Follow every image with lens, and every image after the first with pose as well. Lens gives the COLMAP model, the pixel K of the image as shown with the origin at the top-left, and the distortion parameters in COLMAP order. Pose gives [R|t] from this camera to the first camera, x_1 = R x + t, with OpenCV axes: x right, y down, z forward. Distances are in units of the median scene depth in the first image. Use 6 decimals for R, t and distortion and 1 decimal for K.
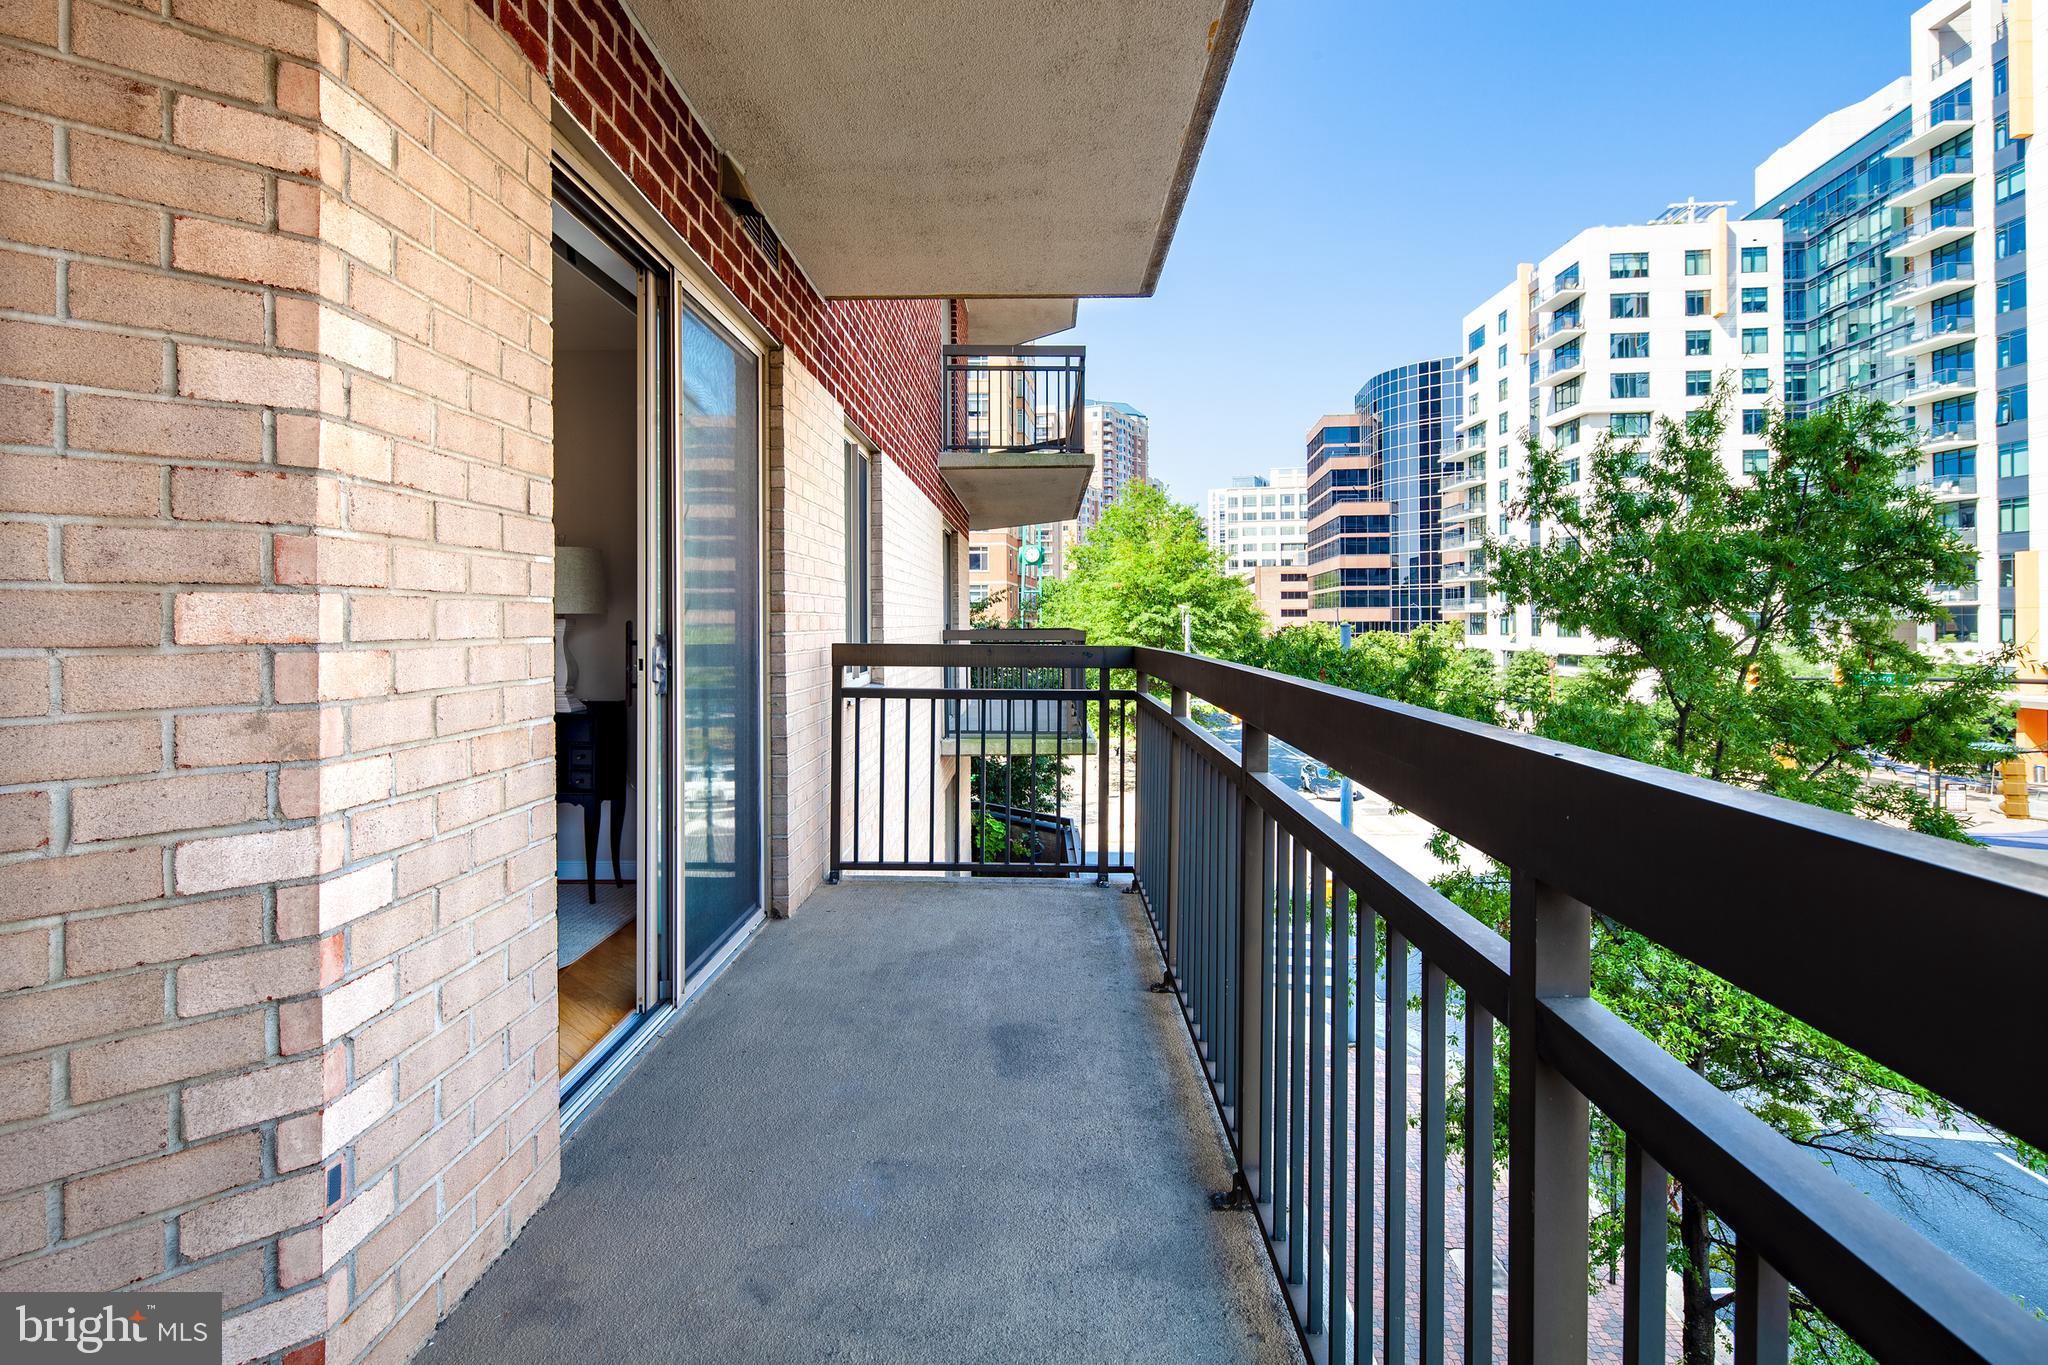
lens RADIAL K [[1004.4, 0, 1015.1], [0, 1004.4, 614.4], [0, 0, 1]] dist [0.005916, -0.004988]
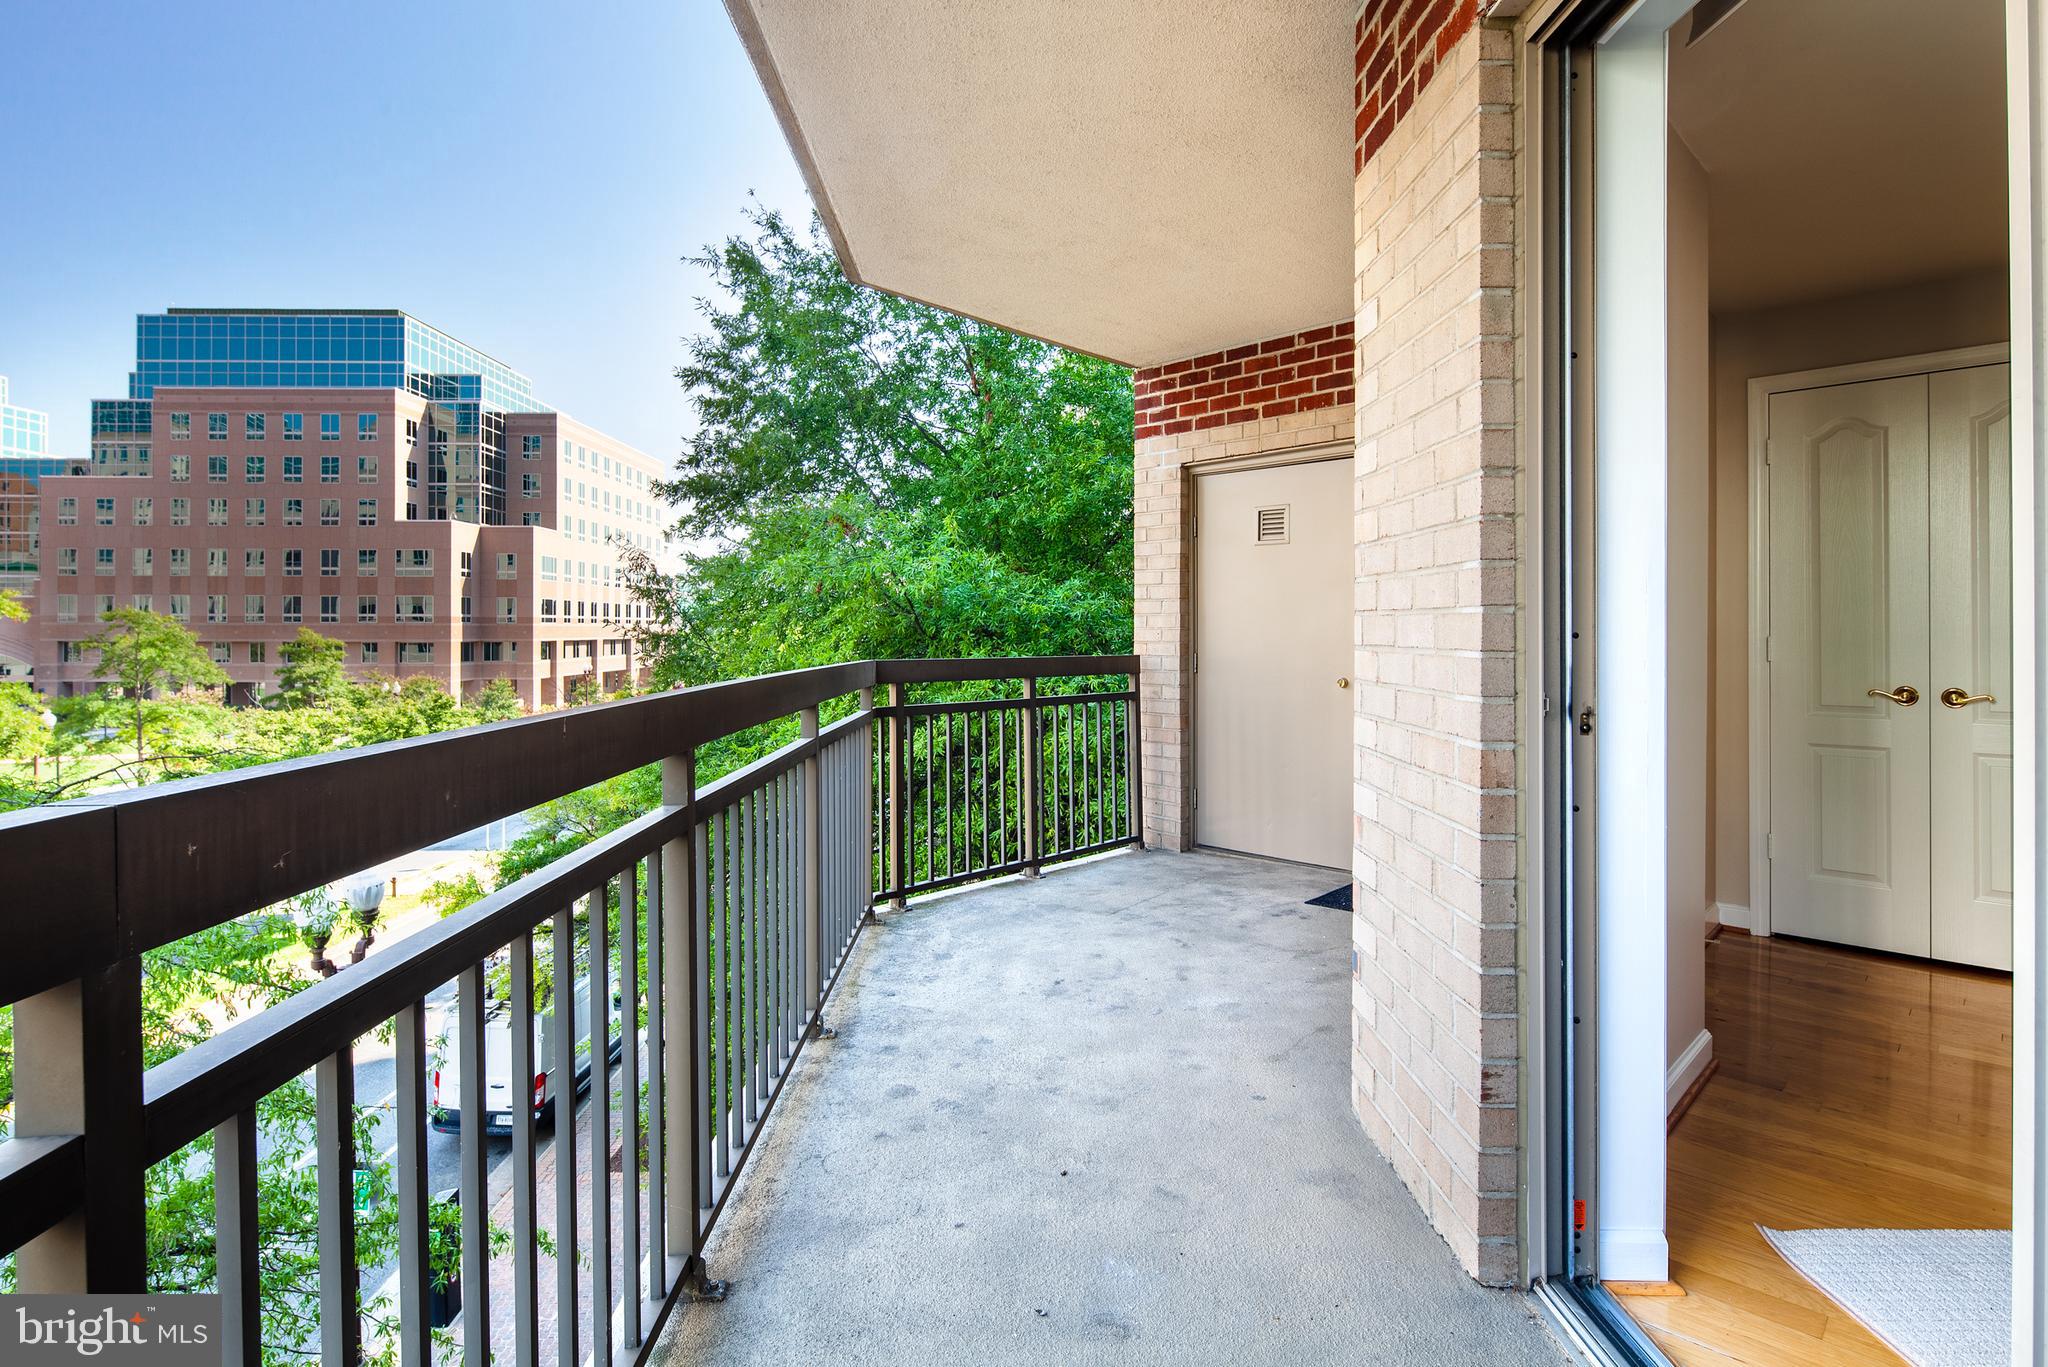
lens RADIAL K [[1004.4, 0, 1024.6], [0, 1004.4, 666.6], [0, 0, 1]] dist [0.005916, -0.004988]
pose [[-0.999365, 0.000888, -0.035624, -0.039181], [-0.000187, 0.999545, 0.030159, 0.010069], [0.035635, 0.030146, -0.998910, 1.995280]]
